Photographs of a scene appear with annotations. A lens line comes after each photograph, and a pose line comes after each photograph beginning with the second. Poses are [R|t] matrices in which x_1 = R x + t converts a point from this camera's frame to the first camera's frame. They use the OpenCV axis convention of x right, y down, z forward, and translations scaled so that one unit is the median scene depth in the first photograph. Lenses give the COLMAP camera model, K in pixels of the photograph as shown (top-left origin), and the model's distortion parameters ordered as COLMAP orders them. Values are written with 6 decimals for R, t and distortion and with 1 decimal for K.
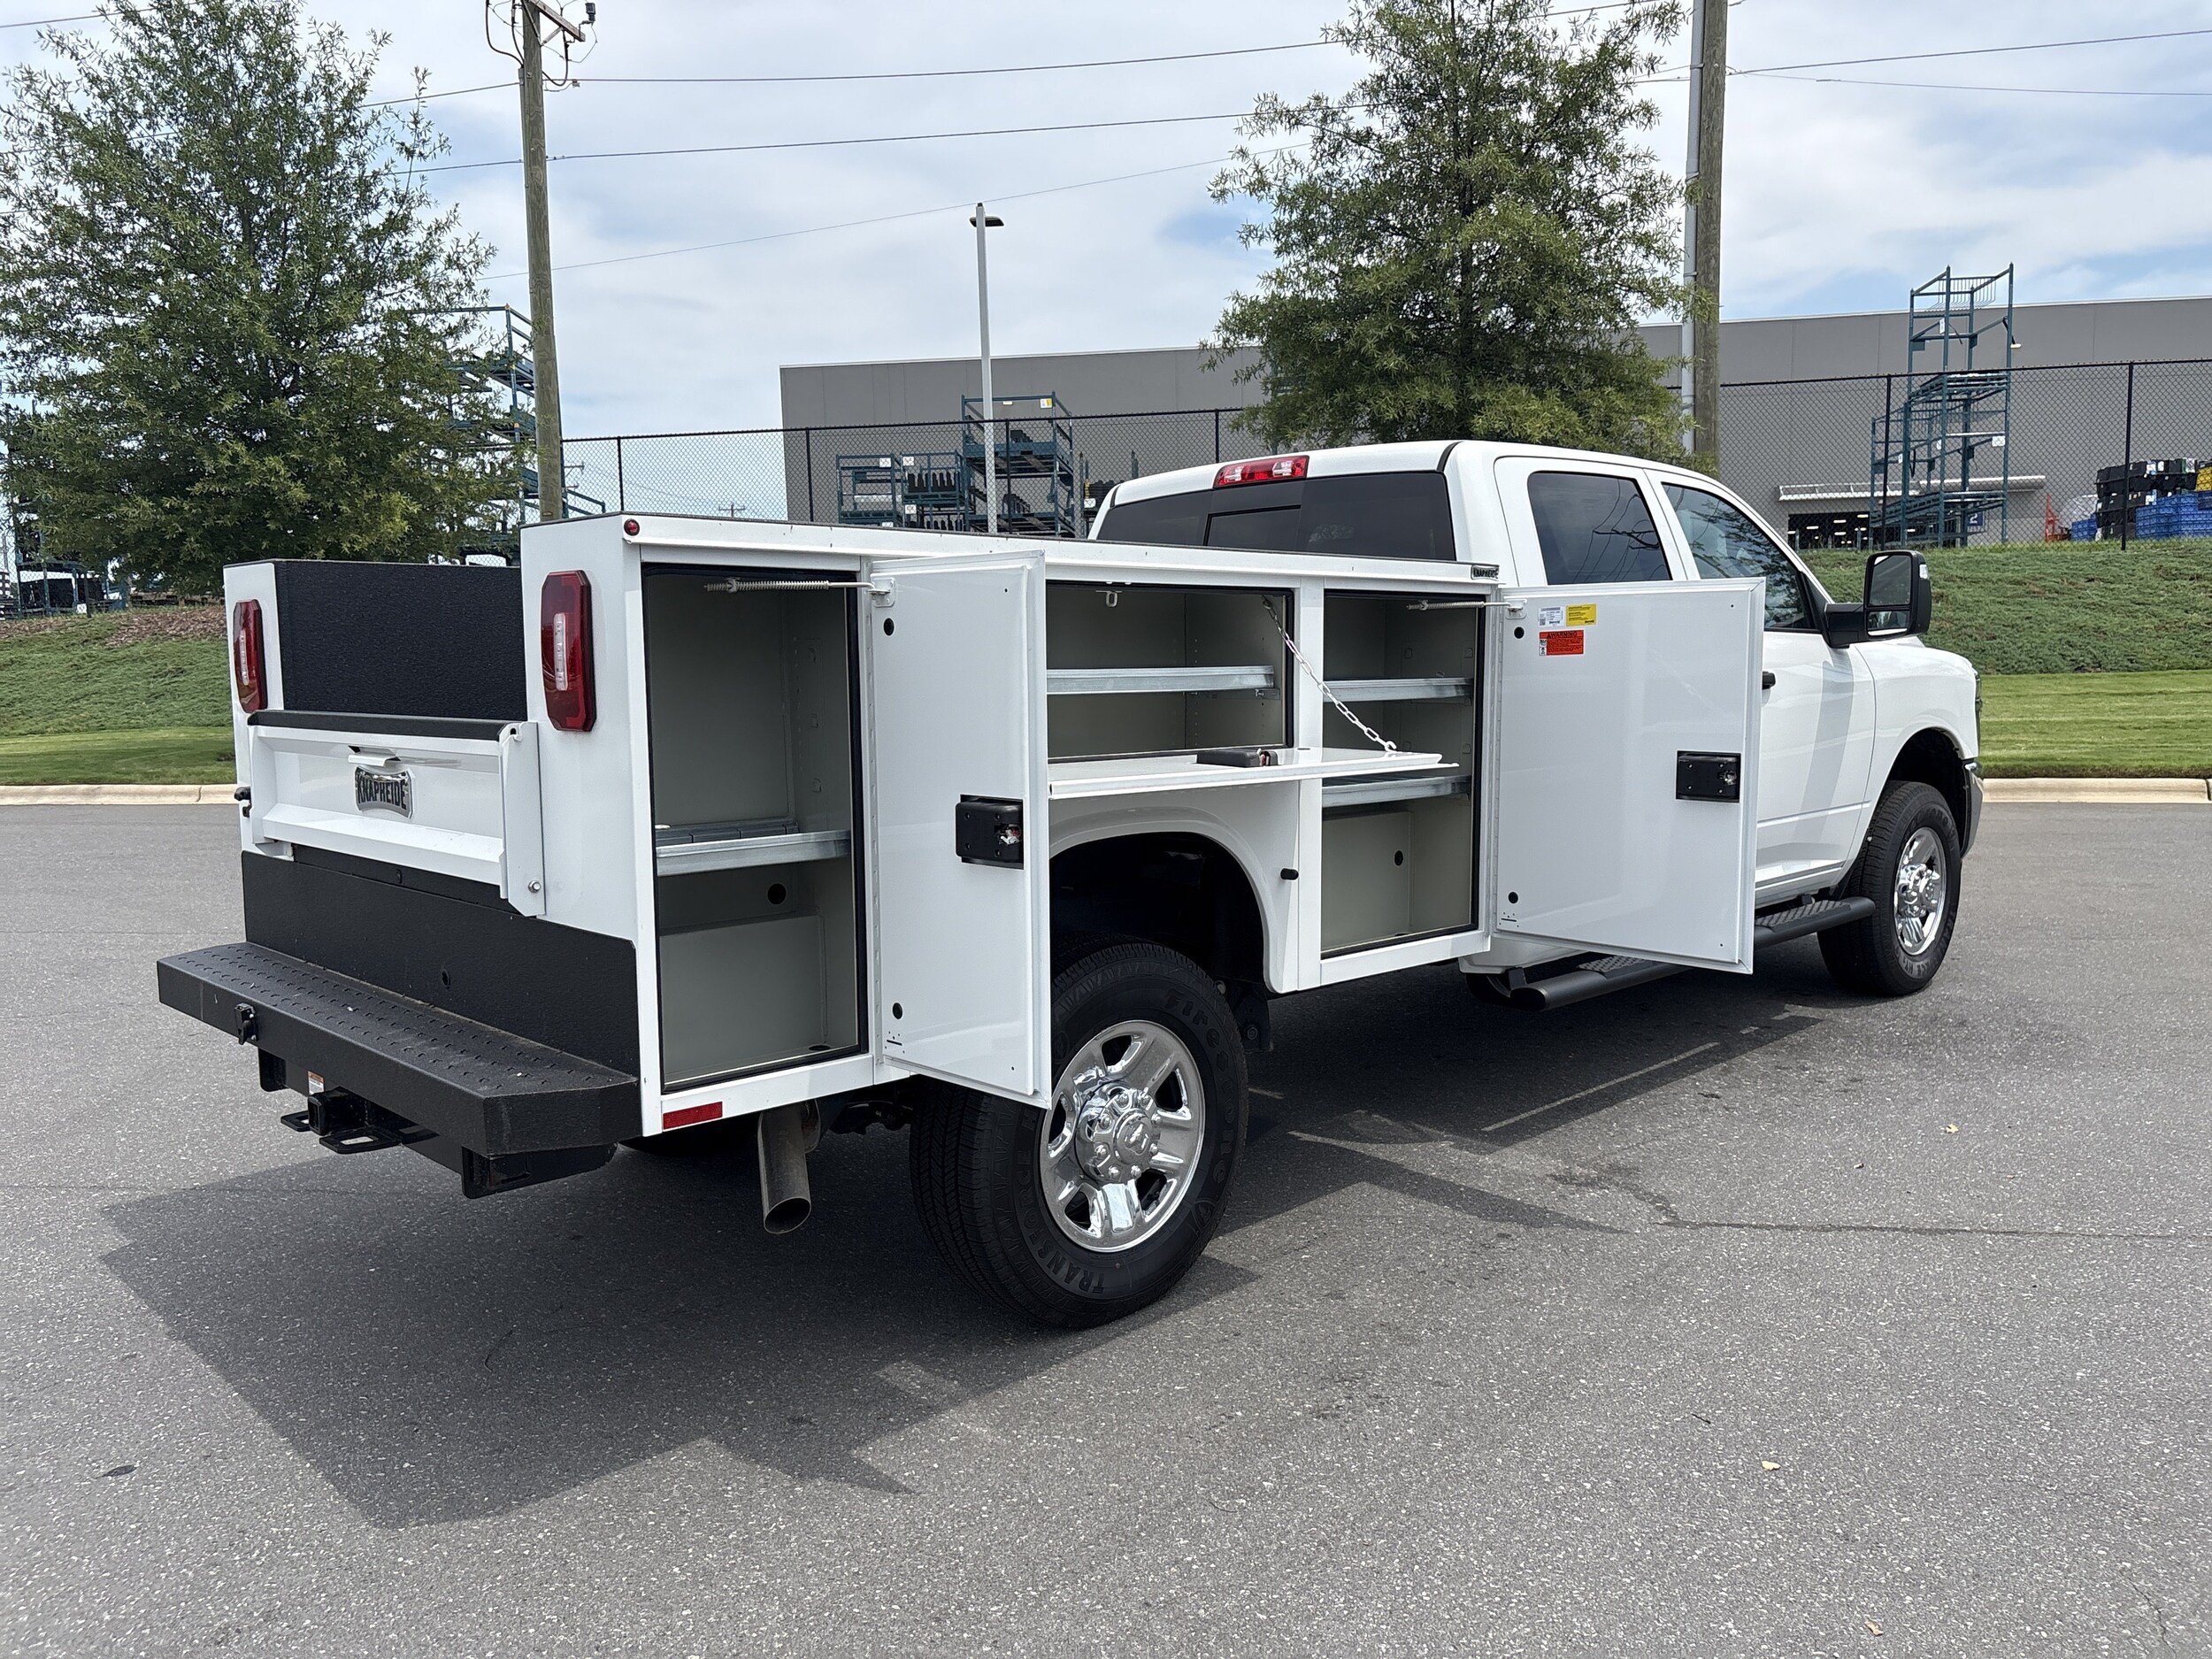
lens RADIAL K [[1667.2, 0, 1106.0], [0, 1667.2, 829.5], [0, 0, 1]] dist [-0.008157, -0.008923]
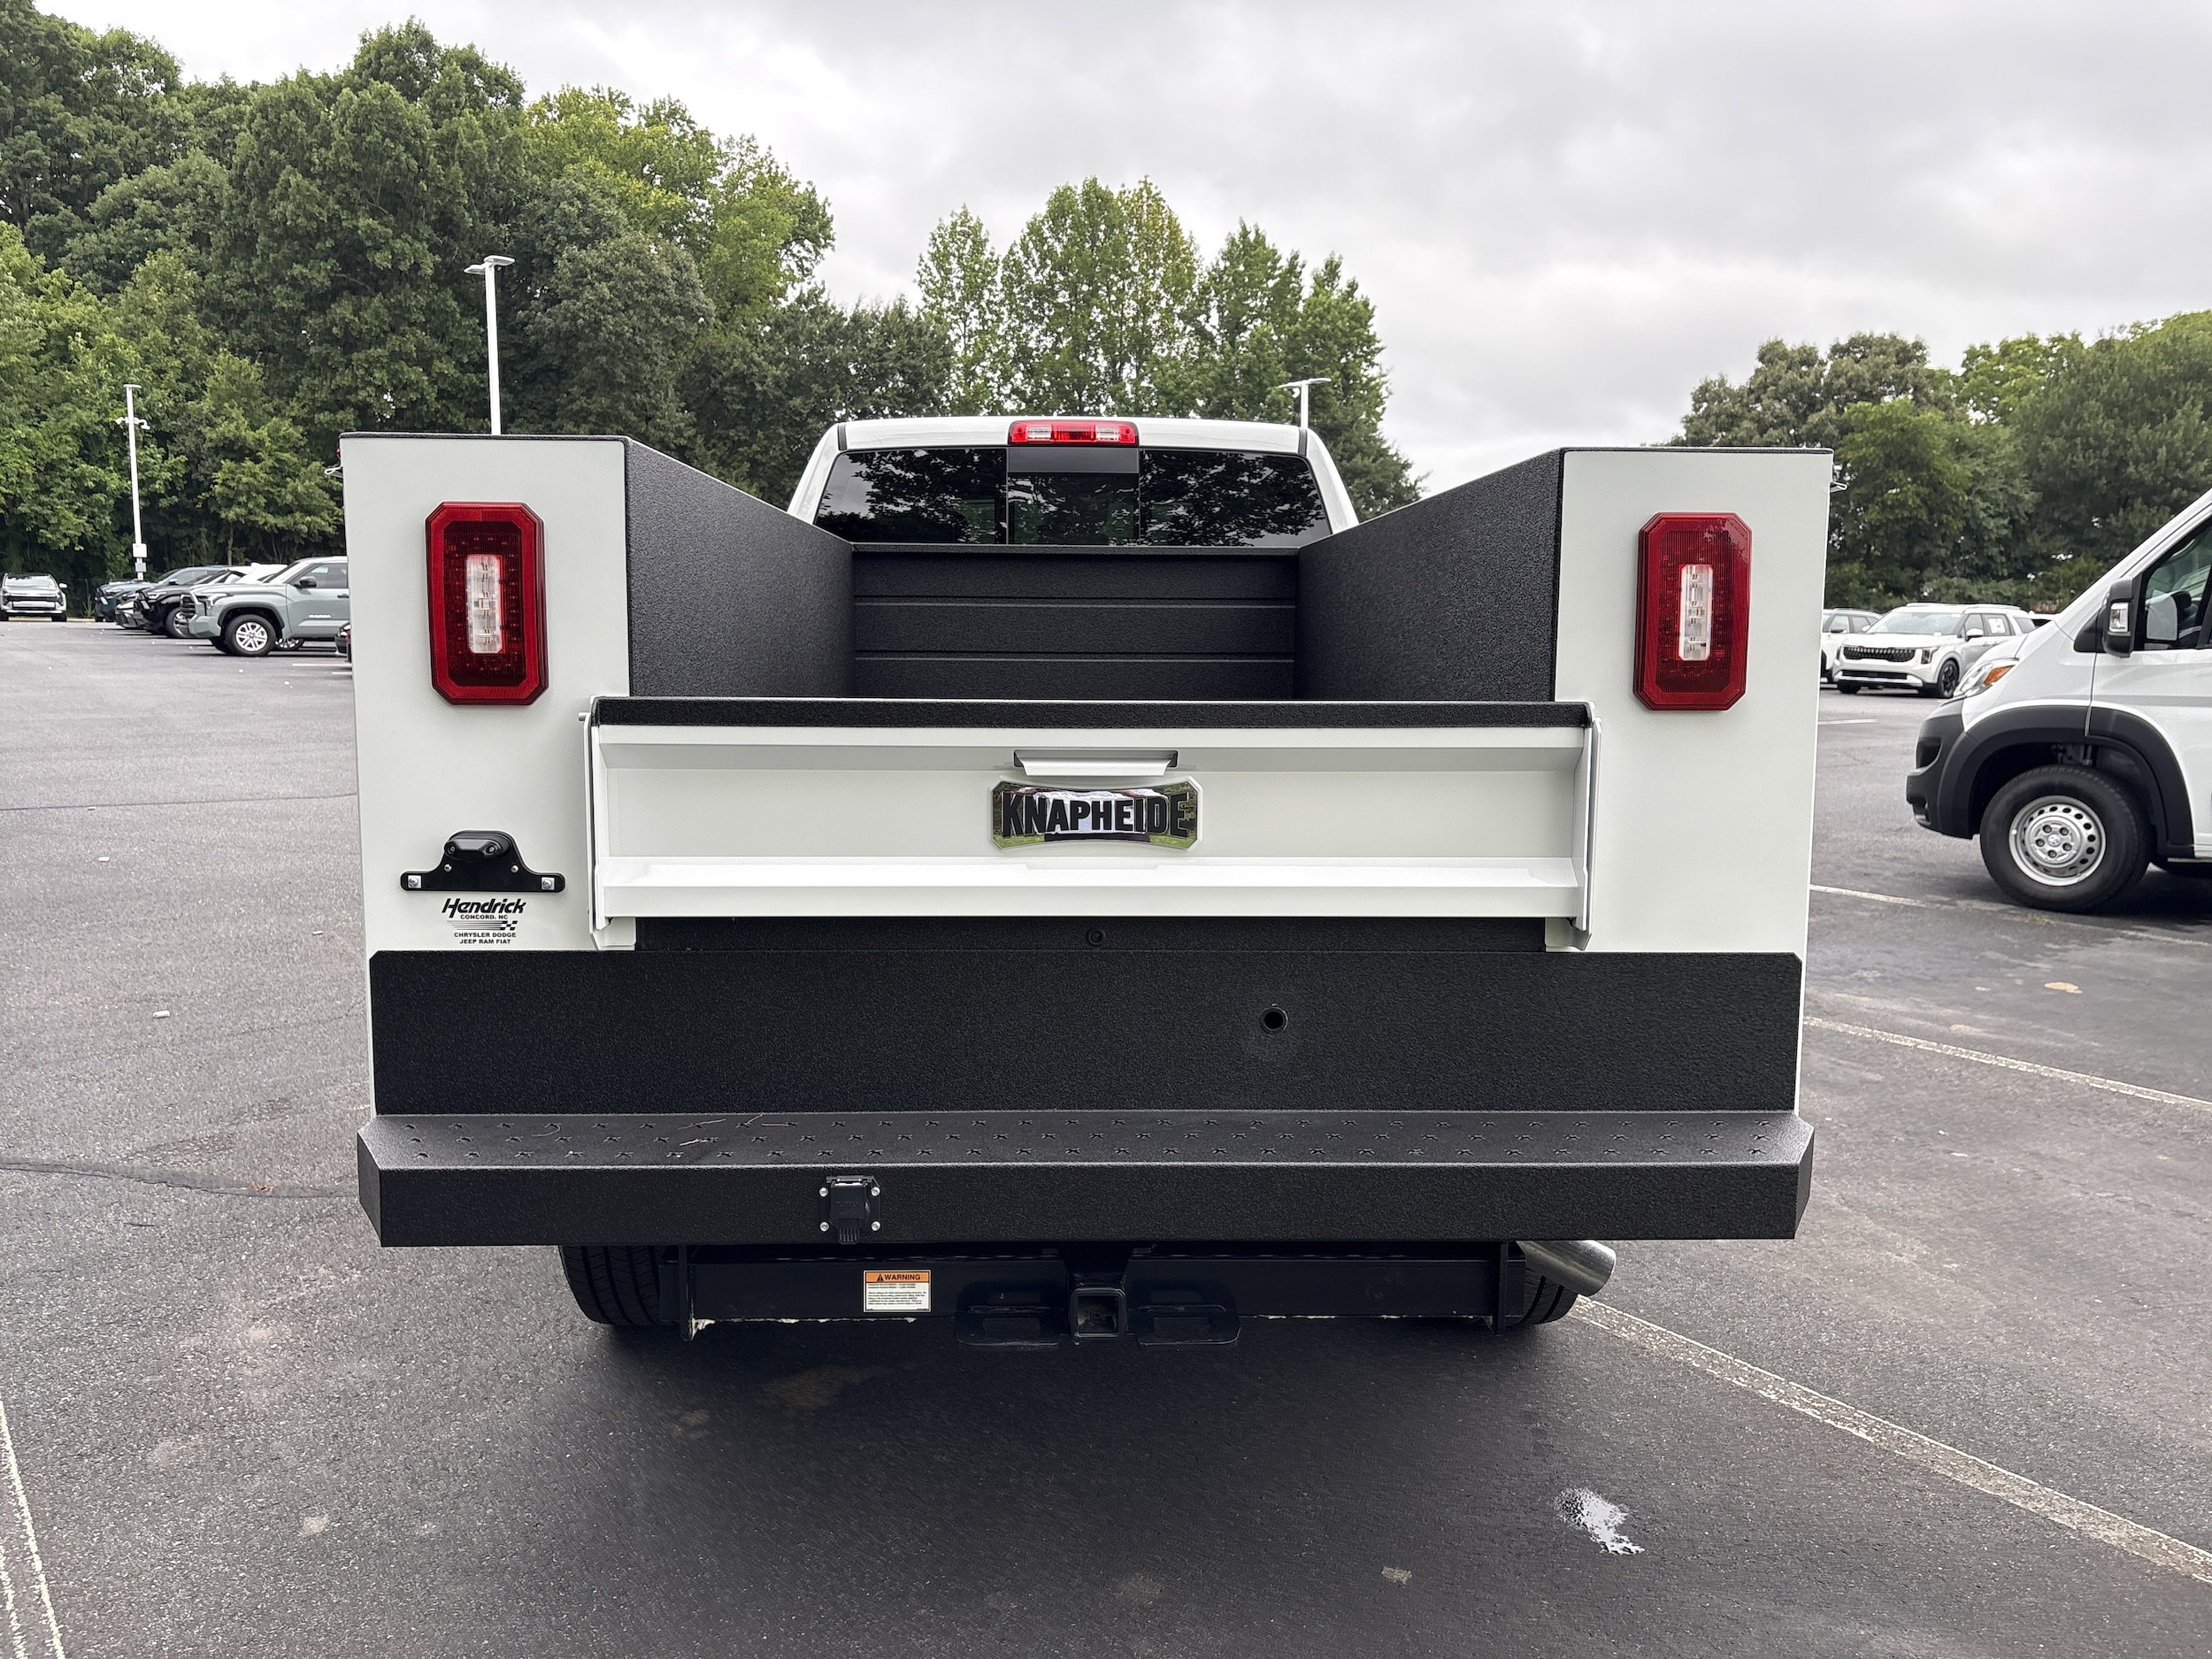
lens RADIAL K [[1667.2, 0, 1106.0], [0, 1667.2, 829.5], [0, 0, 1]] dist [-0.008157, -0.008923]
pose [[0.673447, -0.072597, 0.735662, -0.776244], [0.058241, 0.997283, 0.045099, -0.039339], [-0.736938, 0.012474, 0.675846, 0.442078]]
